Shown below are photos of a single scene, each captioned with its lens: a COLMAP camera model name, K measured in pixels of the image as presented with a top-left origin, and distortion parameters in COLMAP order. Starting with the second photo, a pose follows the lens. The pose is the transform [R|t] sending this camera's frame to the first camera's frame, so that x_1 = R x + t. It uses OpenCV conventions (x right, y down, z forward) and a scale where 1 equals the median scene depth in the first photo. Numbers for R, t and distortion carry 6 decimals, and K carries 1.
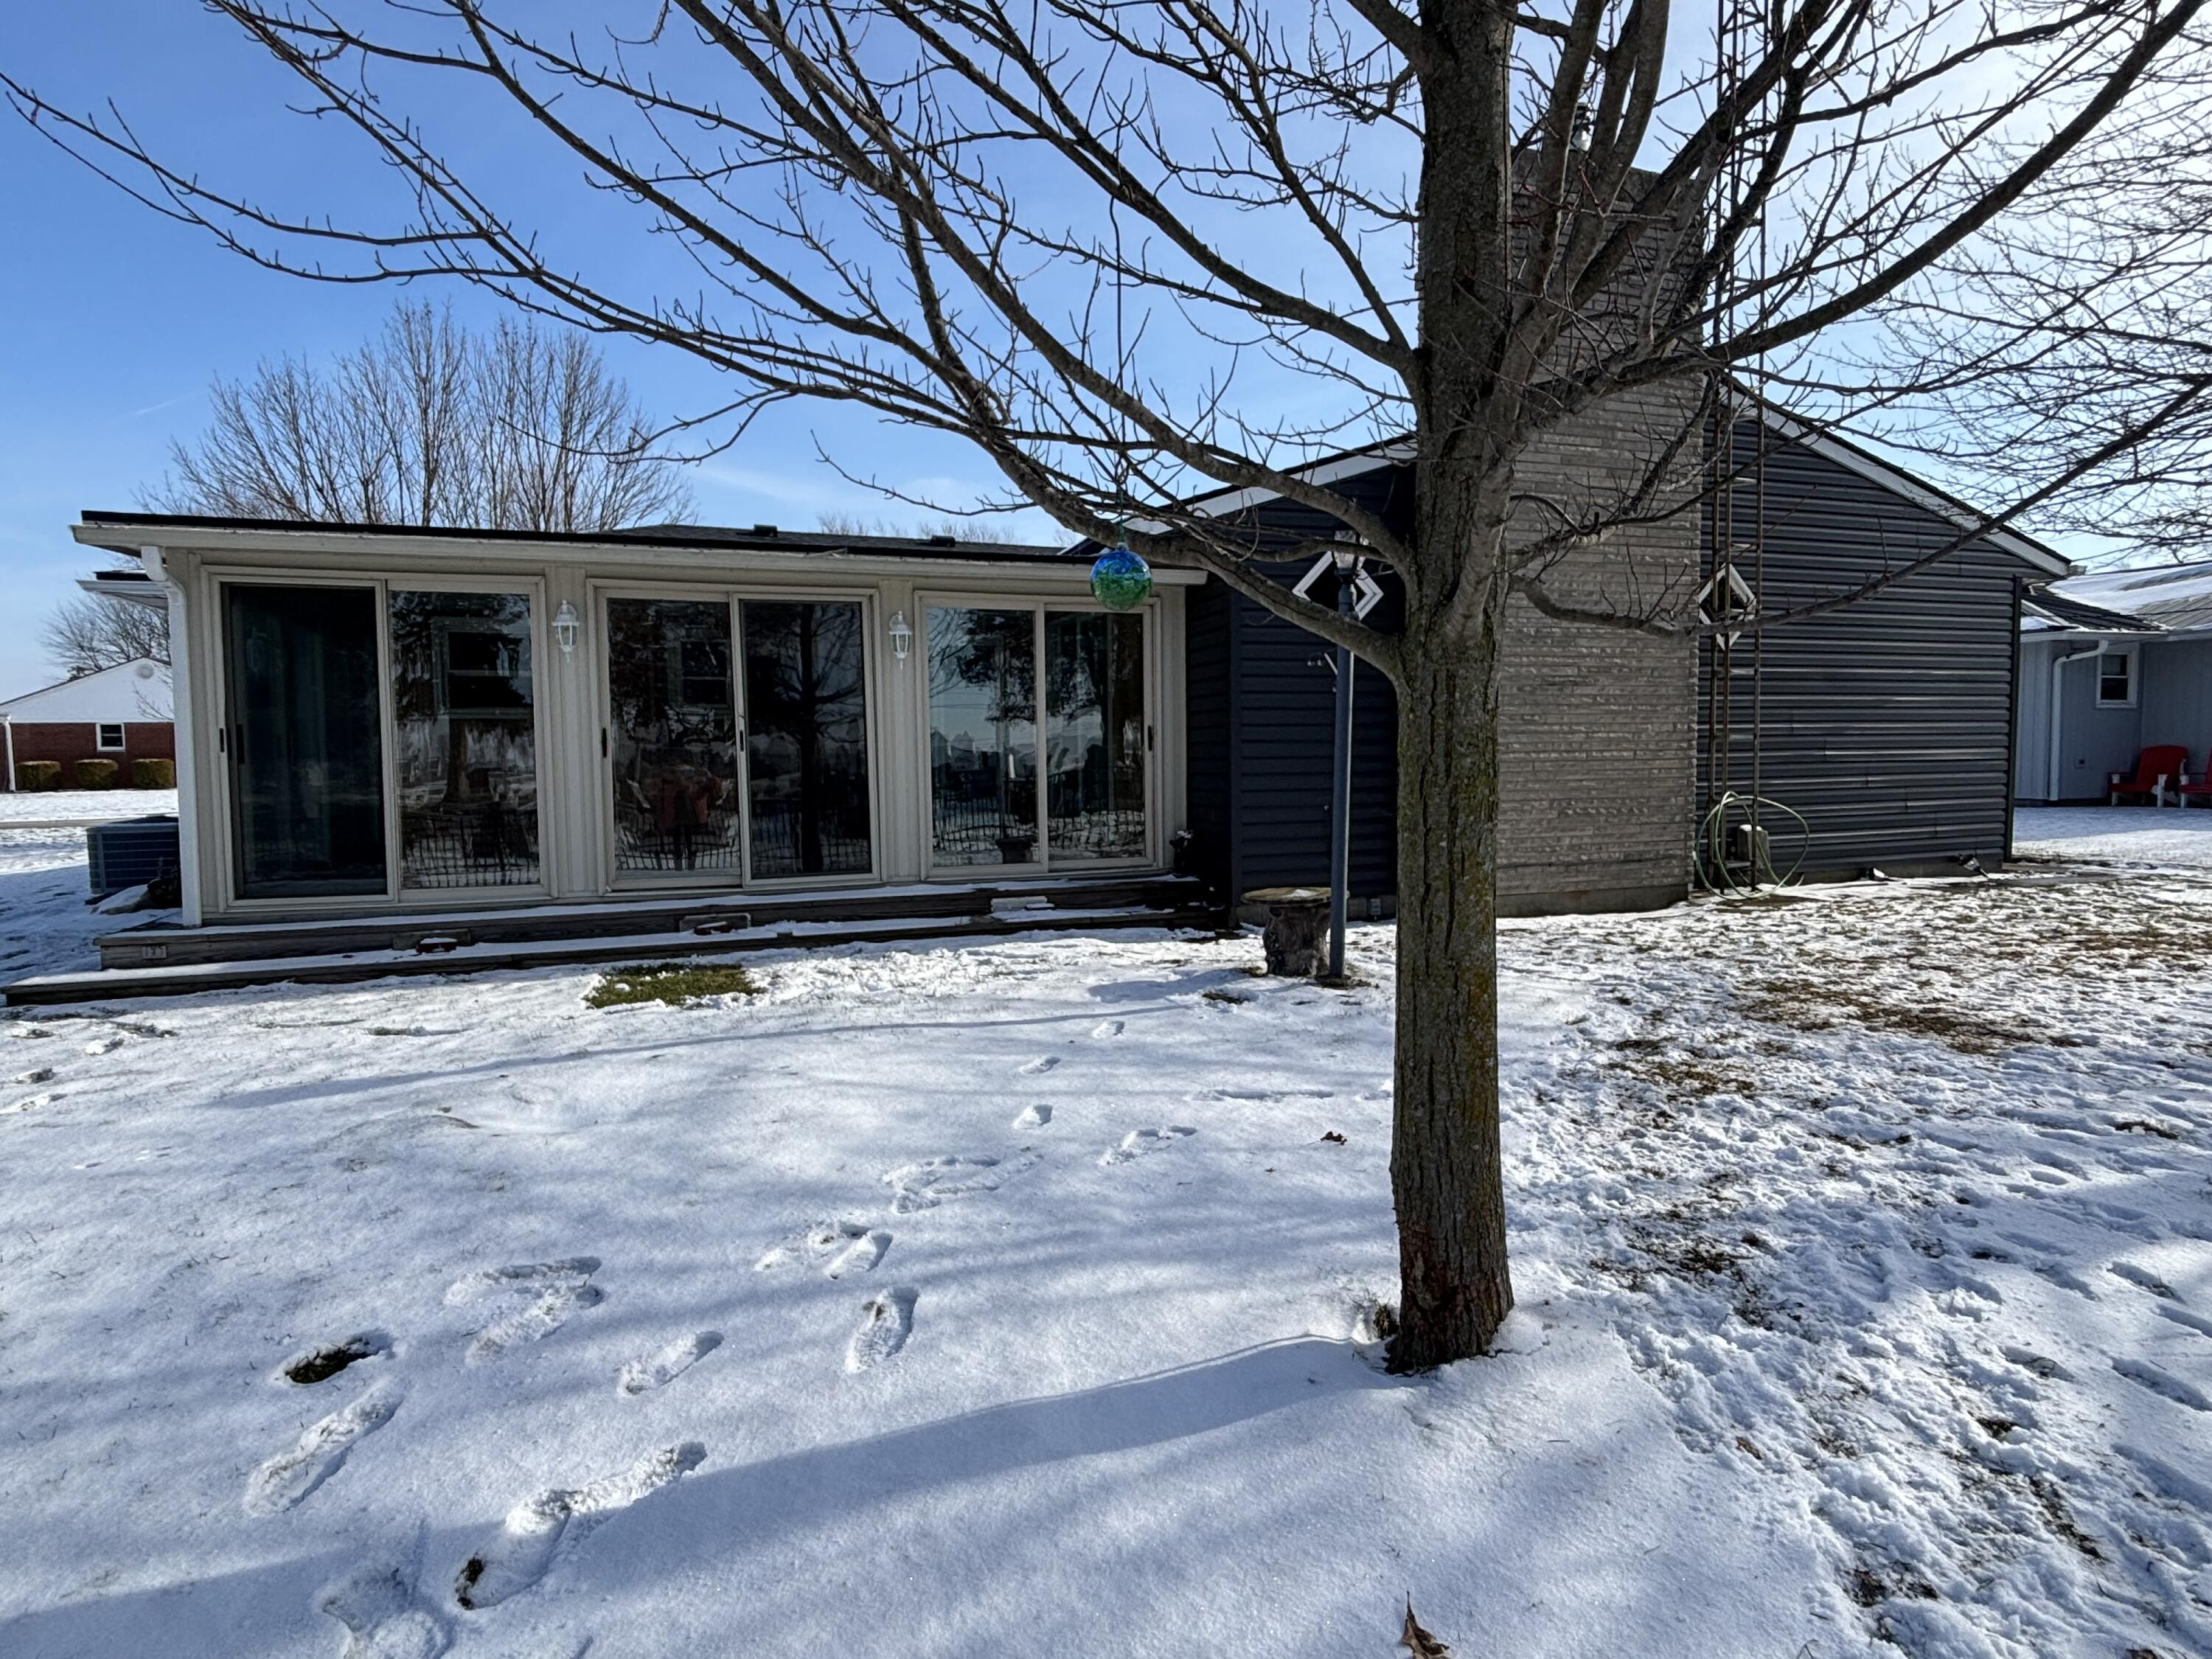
lens RADIAL K [[1225.7, 0, 1104.2], [0, 1225.7, 832.6], [0, 0, 1]] dist [0.015205, -0.002339]
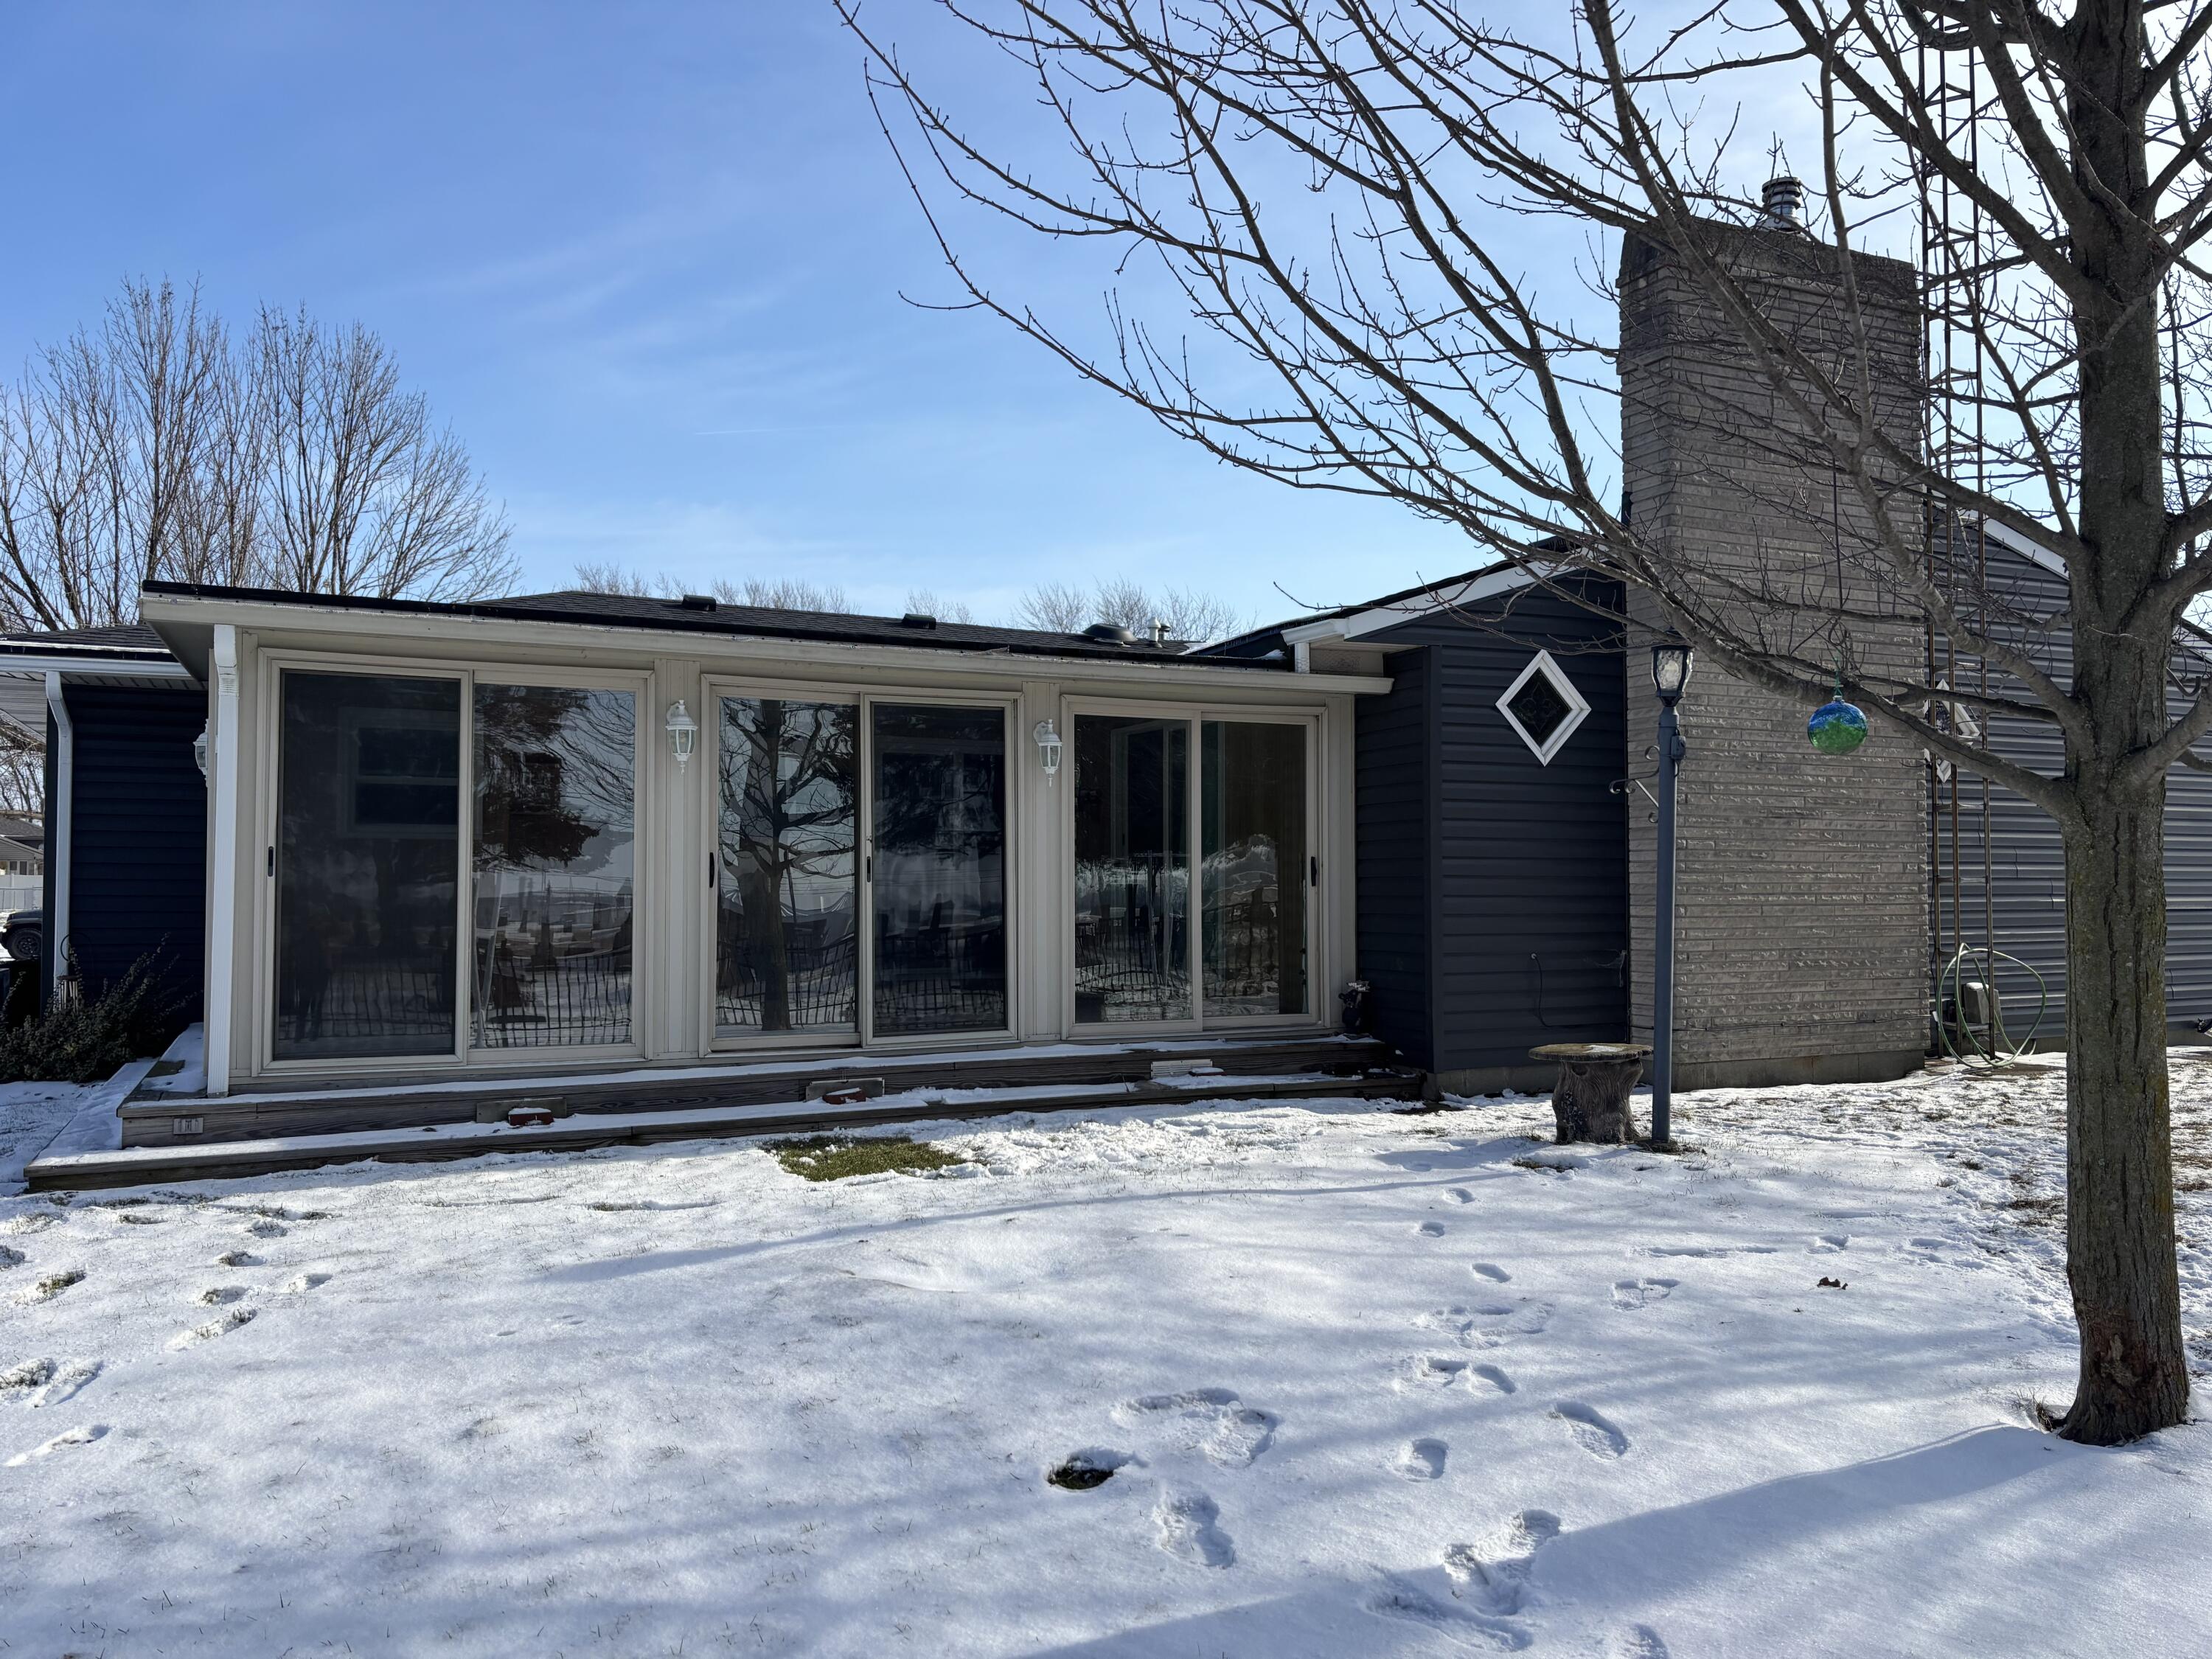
lens RADIAL K [[1674.8, 0, 1099.9], [0, 1674.8, 836.7], [0, 0, 1]] dist [0.077639, -0.092891]
pose [[0.993924, 0.014592, 0.109097, -0.293371], [-0.003628, 0.994977, -0.100035, 0.018342], [-0.110009, 0.099031, 0.988985, -0.158941]]
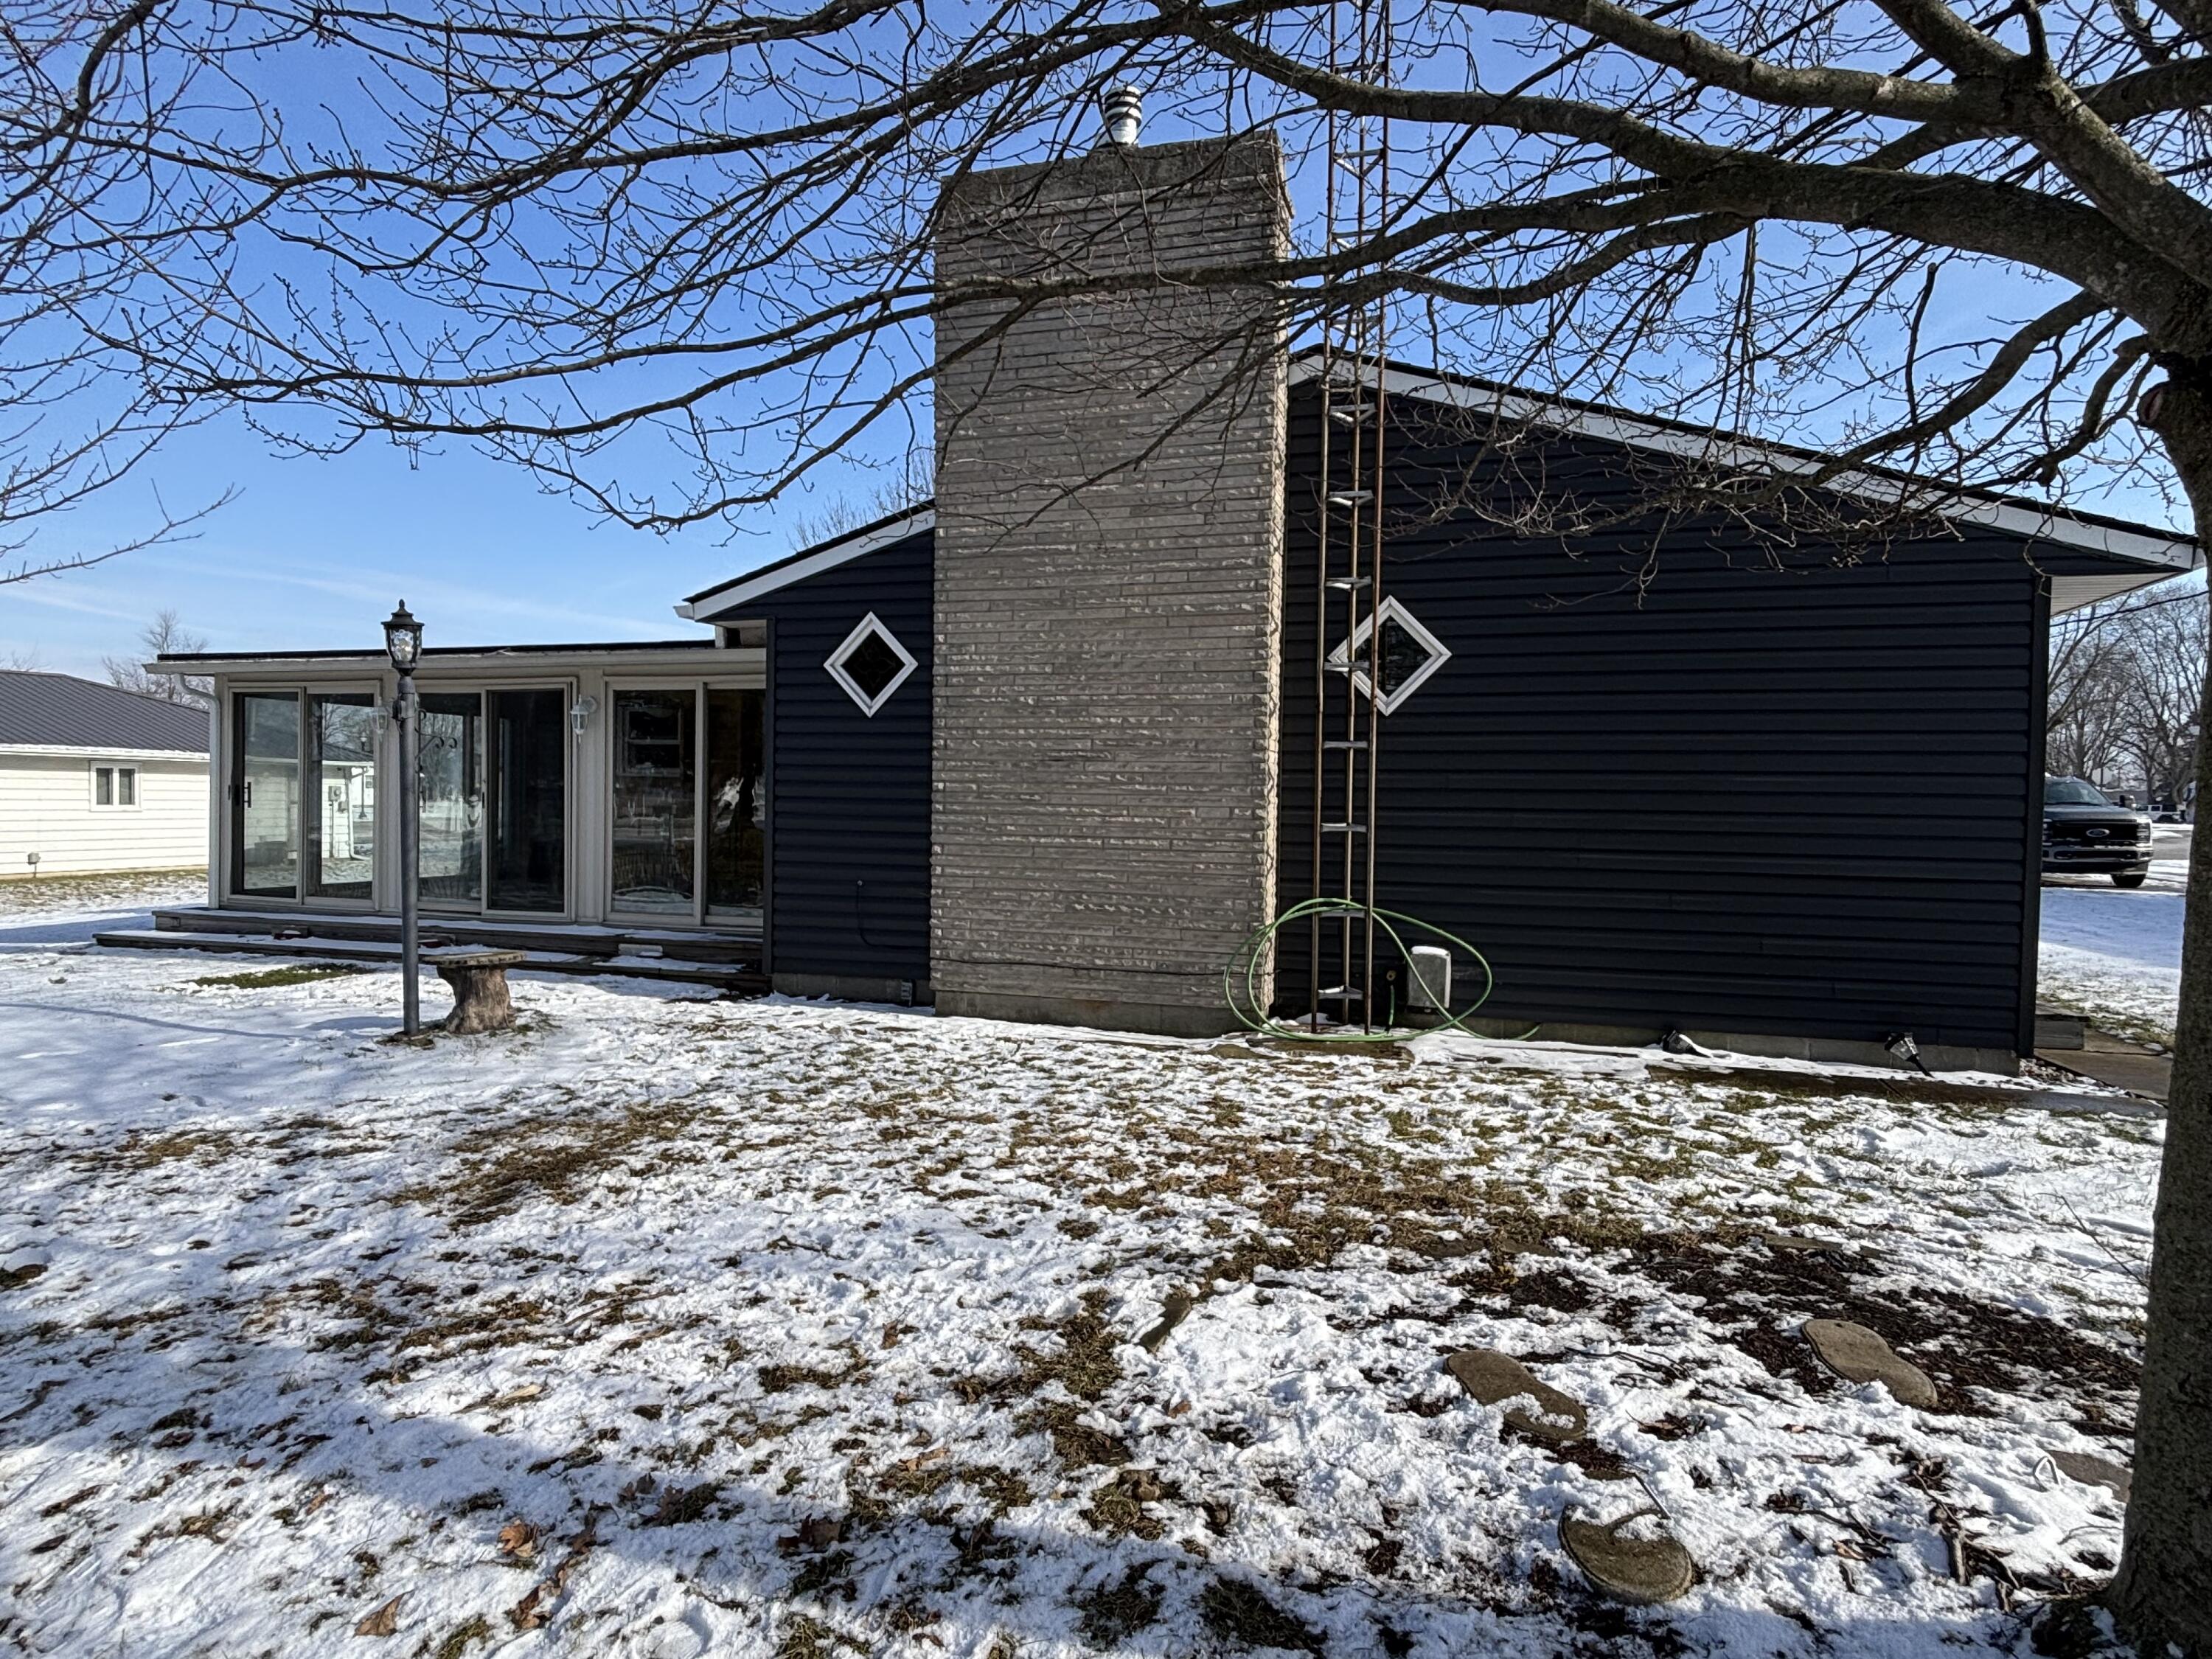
lens RADIAL K [[1211.6, 0, 1106.0], [0, 1211.6, 829.5], [0, 0, 1]] dist [-0.001141, -0.002560]
pose [[0.812706, 0.040710, -0.581250, 1.080302], [-0.064699, 0.997692, -0.020585, -0.066828], [0.579070, 0.054336, 0.813465, 0.389742]]
